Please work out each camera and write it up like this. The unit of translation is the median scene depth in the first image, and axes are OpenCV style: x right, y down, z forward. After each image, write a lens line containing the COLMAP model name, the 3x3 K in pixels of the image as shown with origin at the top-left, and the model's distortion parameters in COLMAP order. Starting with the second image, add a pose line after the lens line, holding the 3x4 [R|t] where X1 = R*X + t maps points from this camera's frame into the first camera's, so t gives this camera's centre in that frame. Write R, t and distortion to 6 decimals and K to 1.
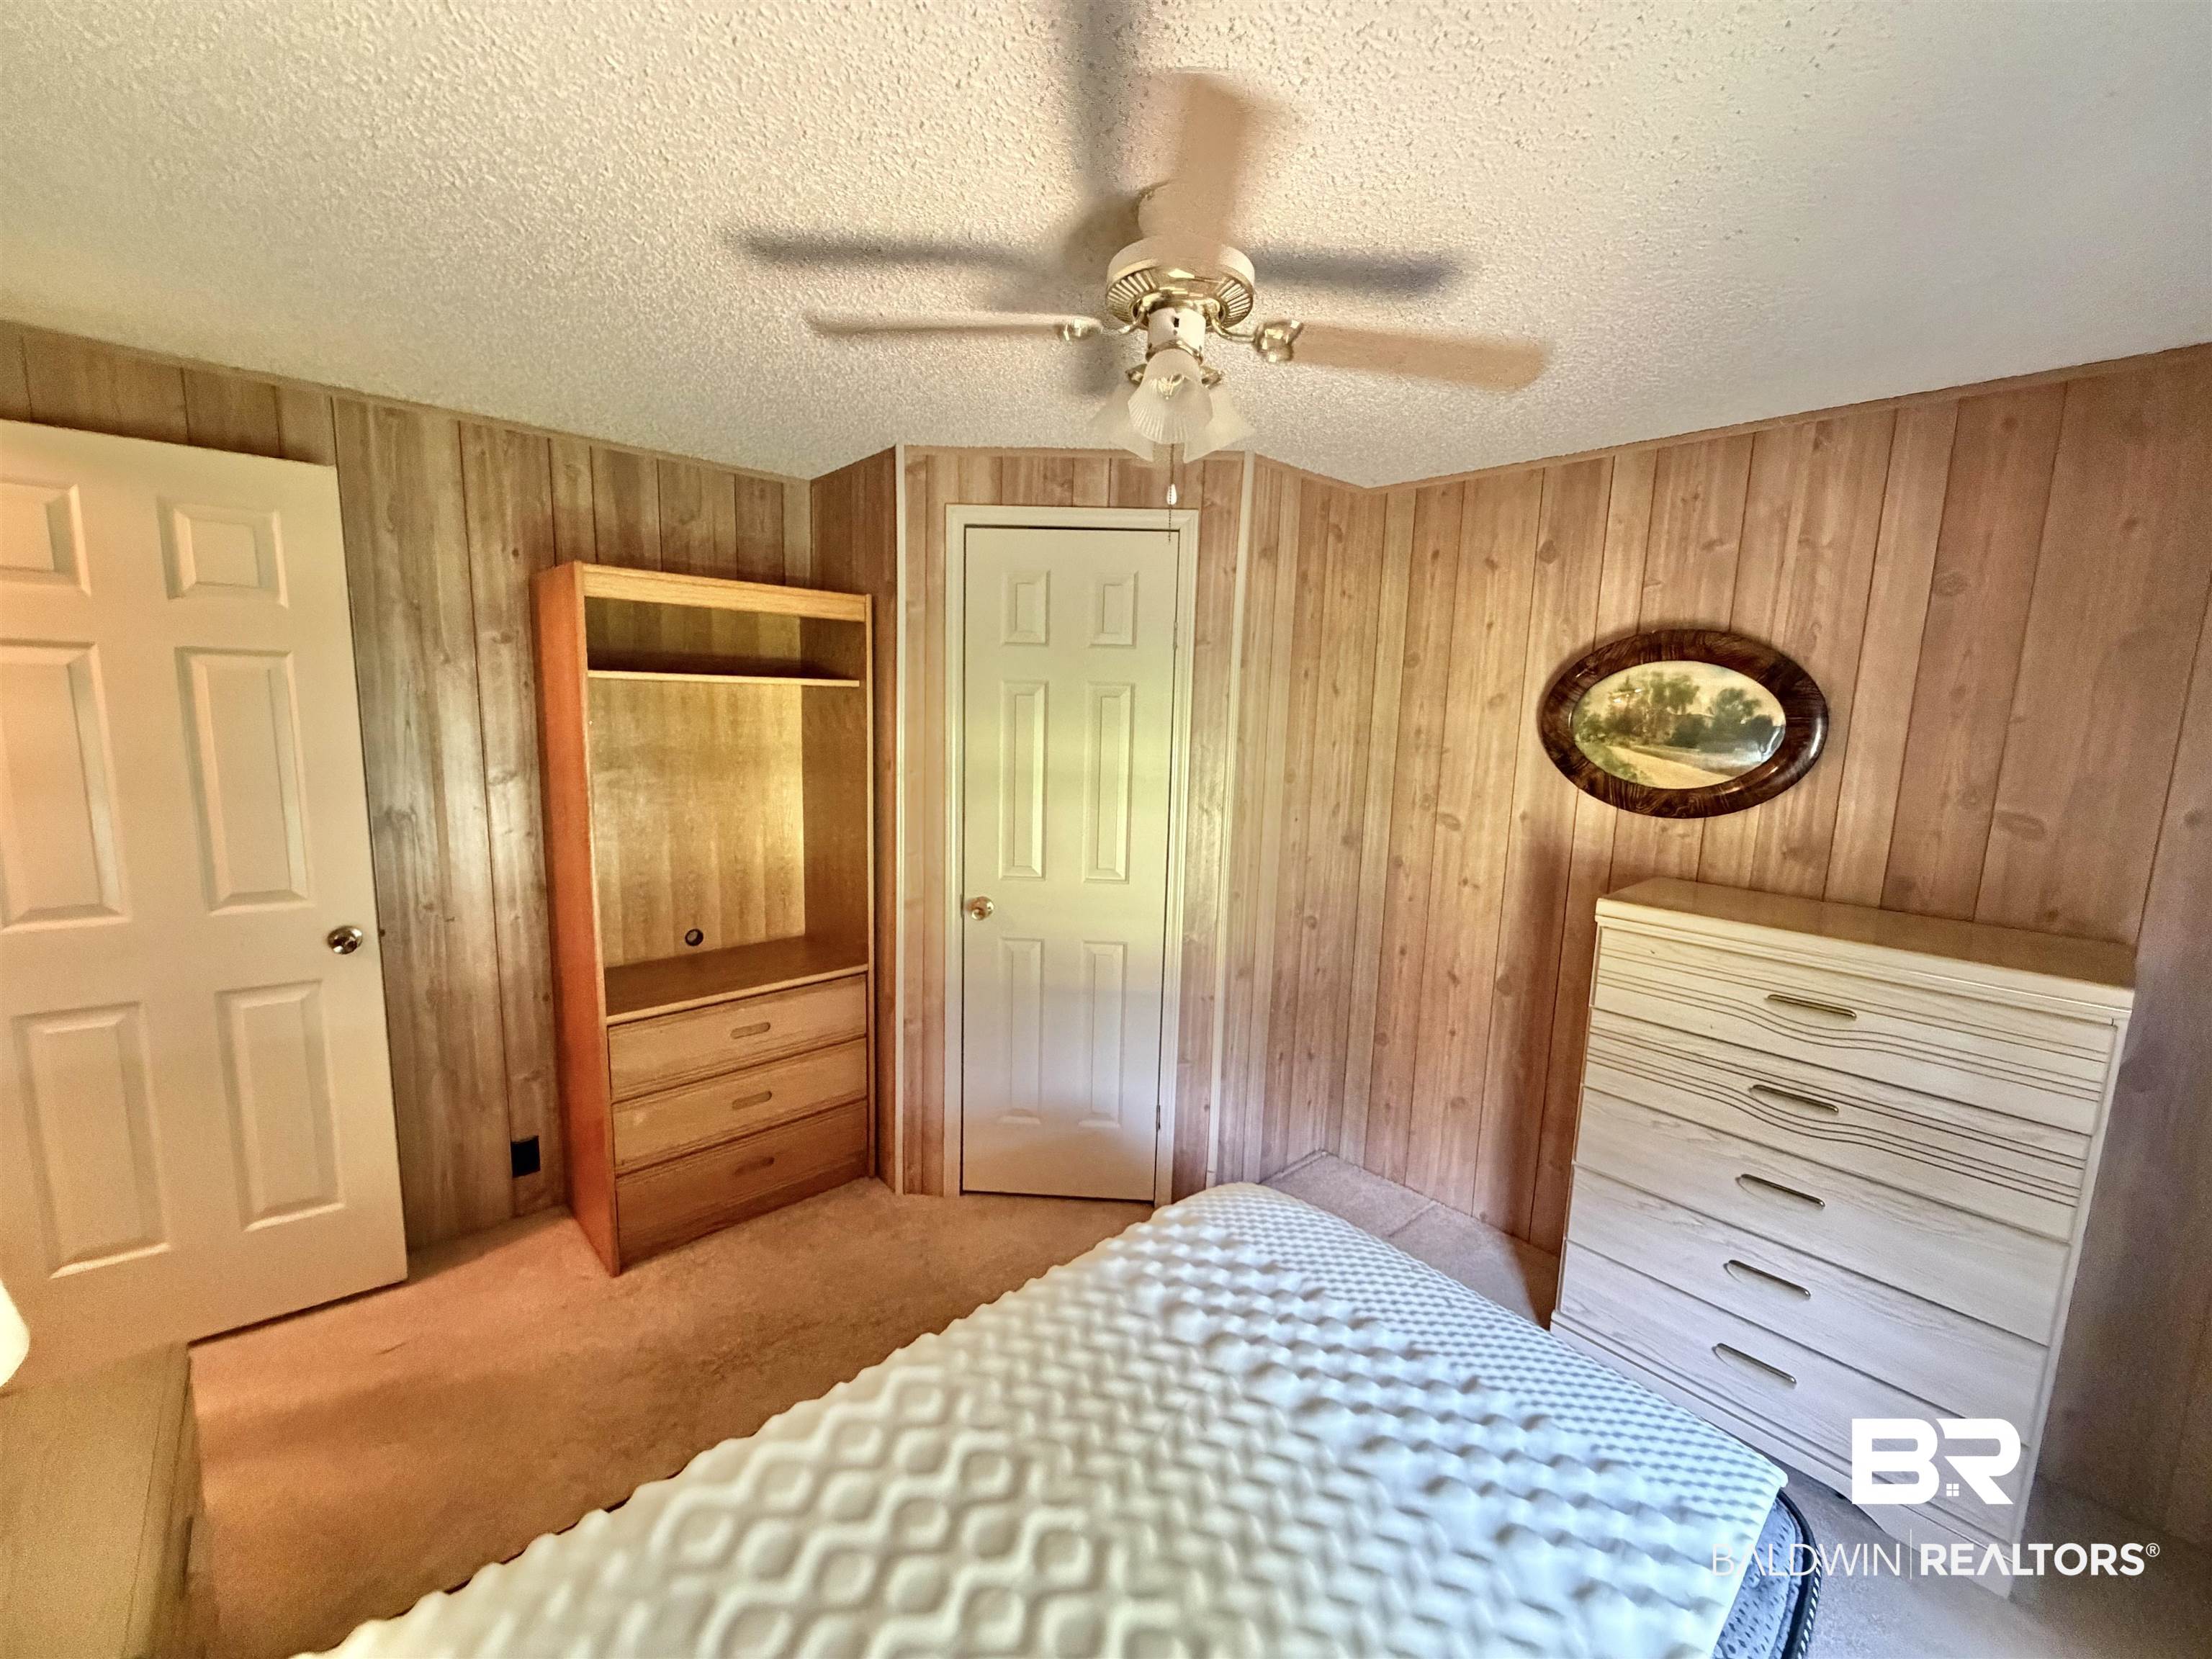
lens RADIAL K [[869.0, 0, 1095.0], [0, 869.0, 826.7], [0, 0, 1]] dist [-0.000654, 0.000023]
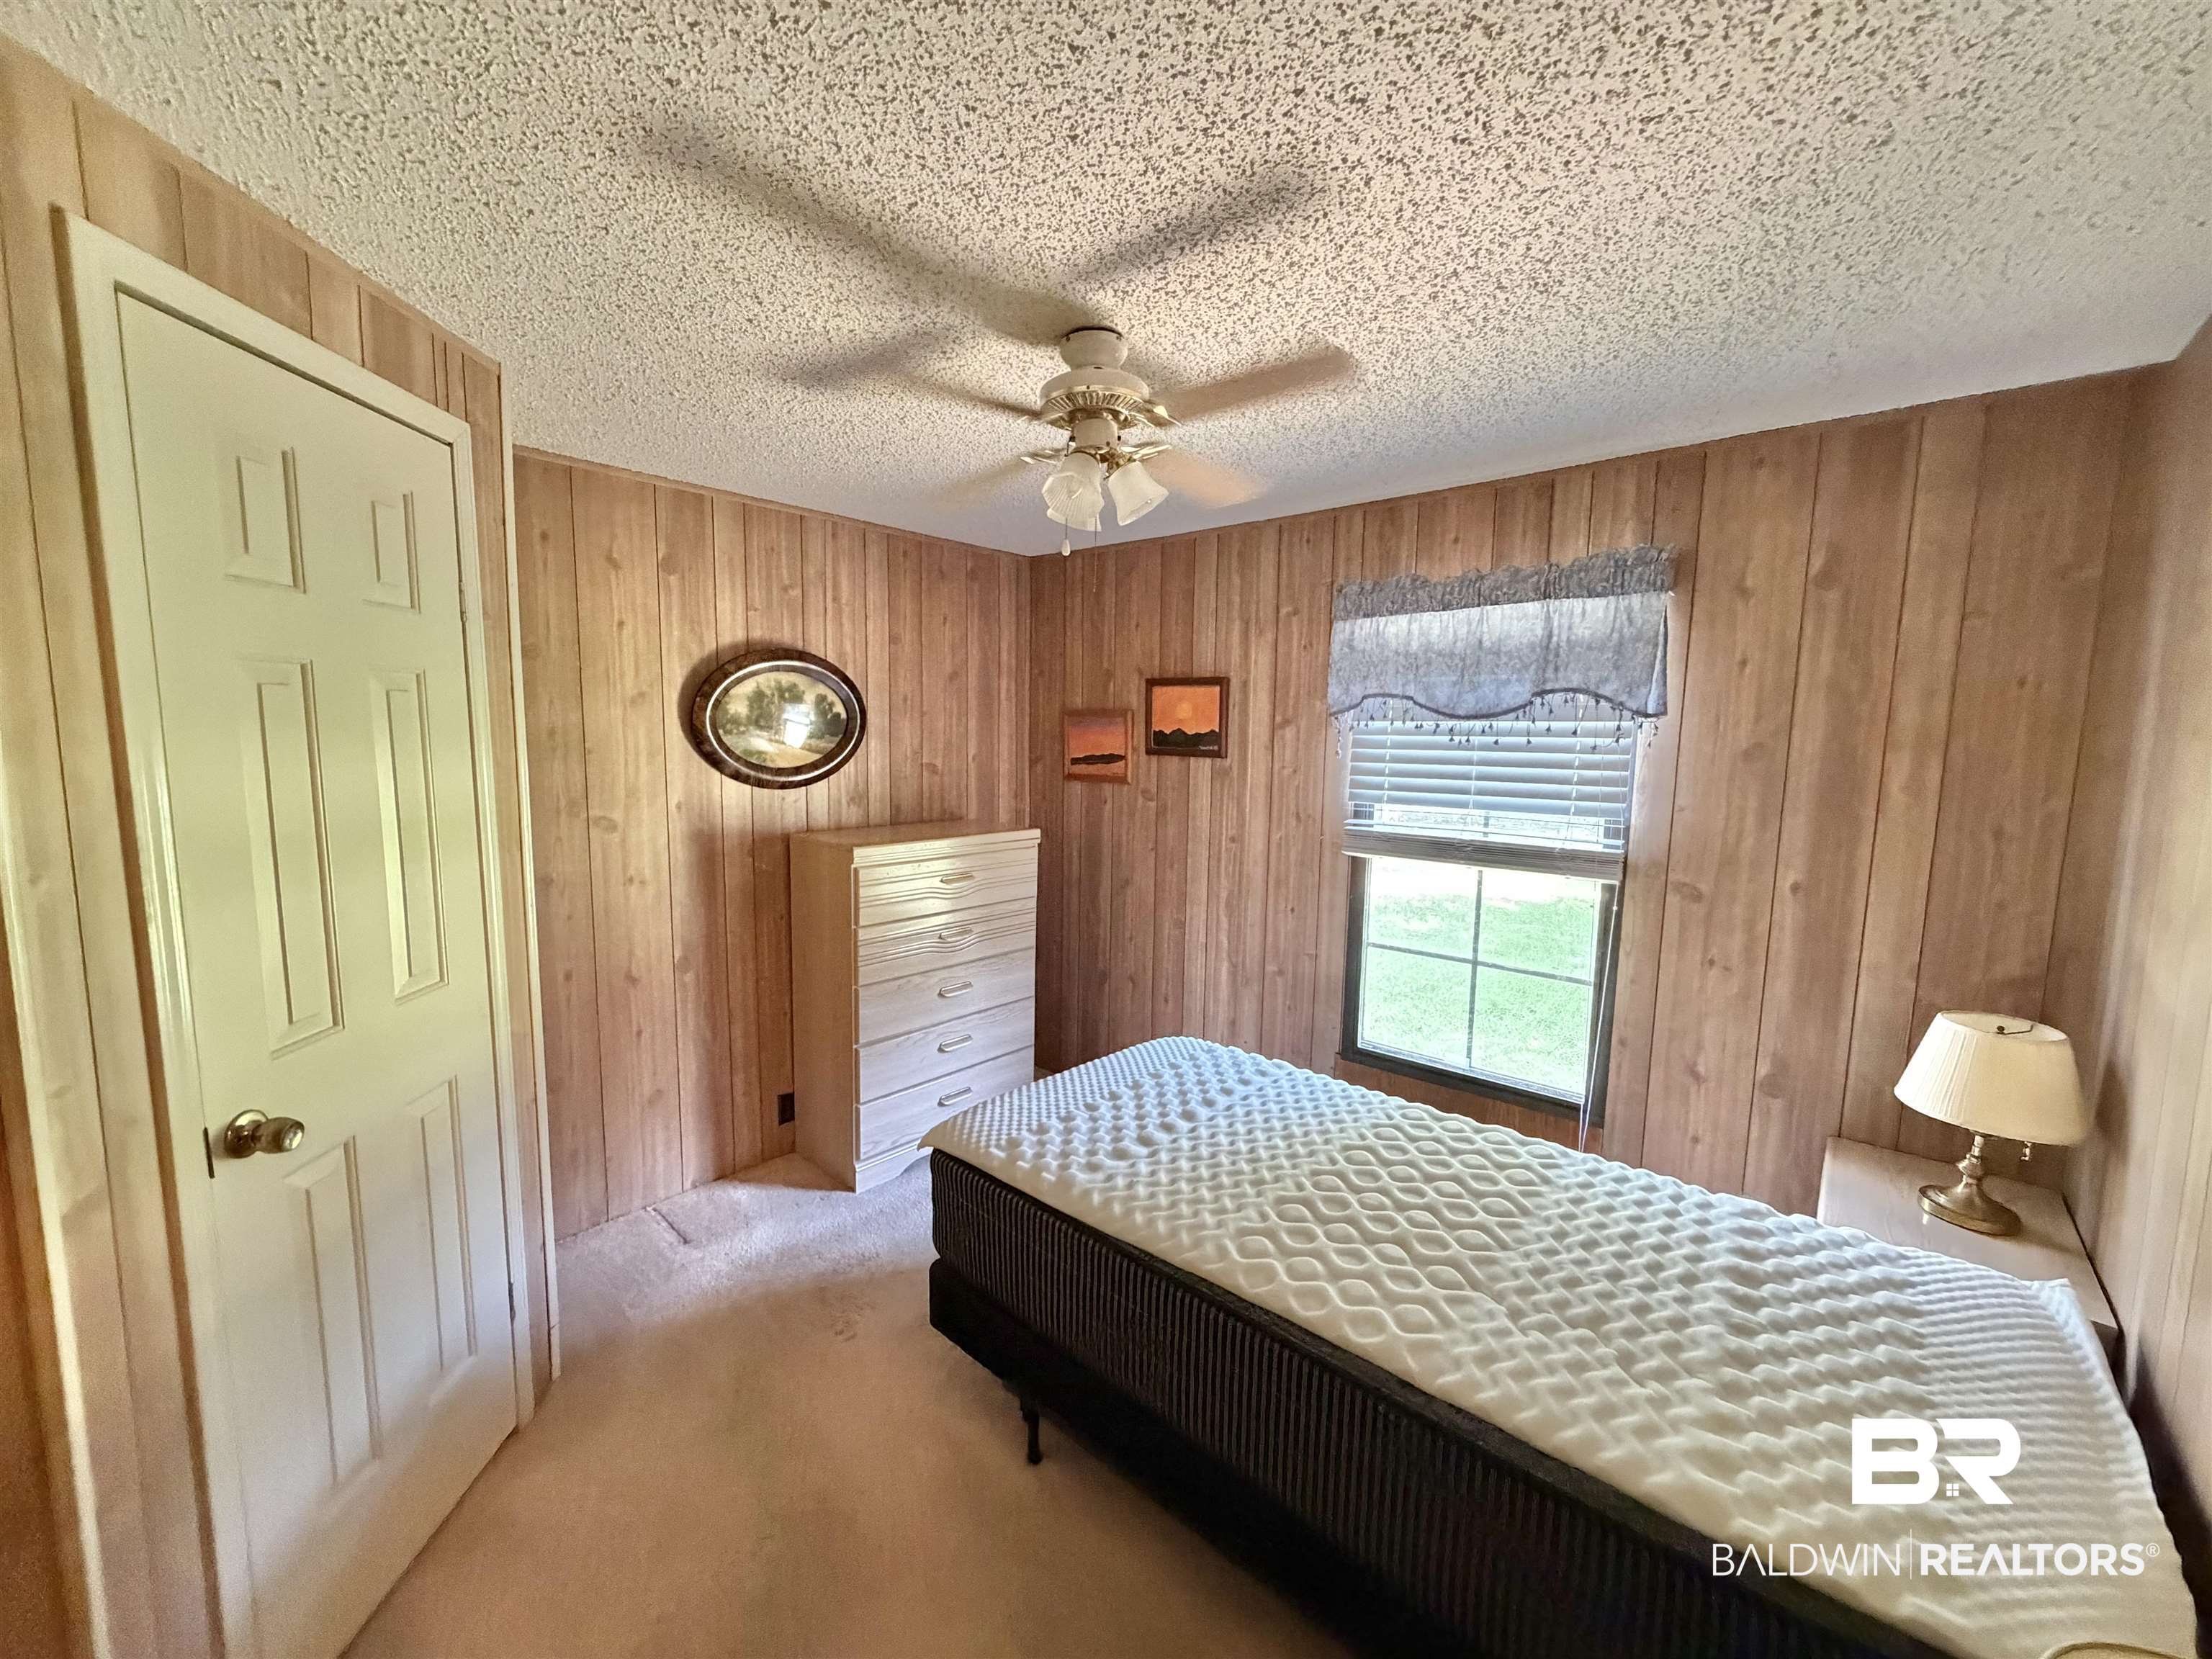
lens RADIAL K [[869.0, 0, 1095.0], [0, 869.0, 826.7], [0, 0, 1]] dist [-0.000654, 0.000023]
pose [[-0.095611, -0.141039, 0.985376, -0.686325], [0.124091, 0.980501, 0.152382, -0.095414], [-0.987654, 0.136846, -0.076245, 0.622422]]
